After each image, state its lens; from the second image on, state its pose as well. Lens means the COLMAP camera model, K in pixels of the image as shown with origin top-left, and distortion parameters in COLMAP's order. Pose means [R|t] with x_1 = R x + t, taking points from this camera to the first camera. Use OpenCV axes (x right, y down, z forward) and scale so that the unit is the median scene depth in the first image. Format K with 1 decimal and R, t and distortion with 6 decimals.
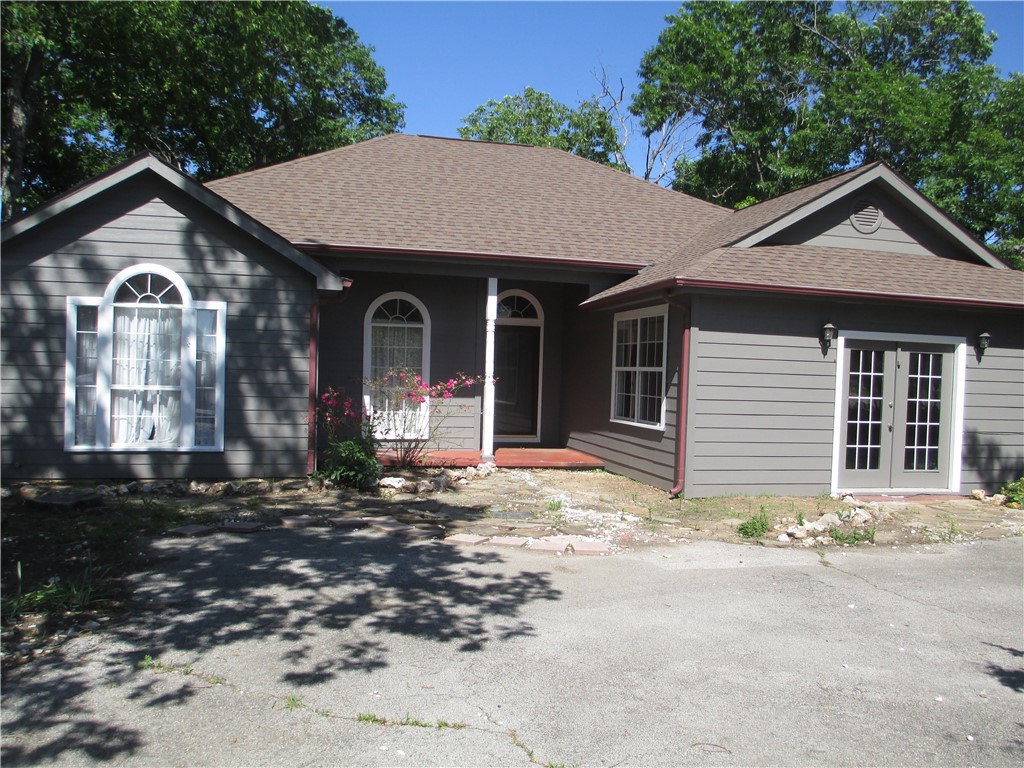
lens RADIAL K [[855.3, 0, 508.0], [0, 855.3, 381.4], [0, 0, 1]] dist [-0.072800, 0.044429]
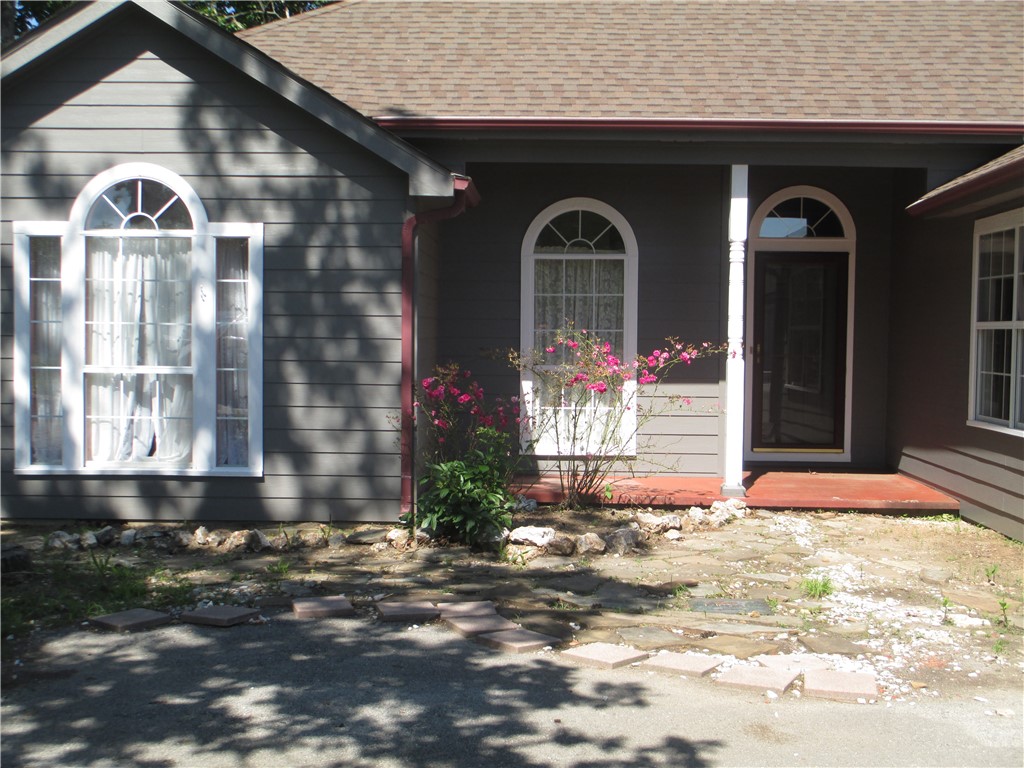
lens RADIAL K [[1371.6, 0, 512.0], [0, 1371.6, 384.0], [0, 0, 1]] dist [0.009453, 0.076623]
pose [[0.964616, -0.005626, -0.263600, 0.086839], [0.011503, 0.999718, 0.020758, 0.000159], [0.263409, -0.023056, 0.964409, 0.124839]]
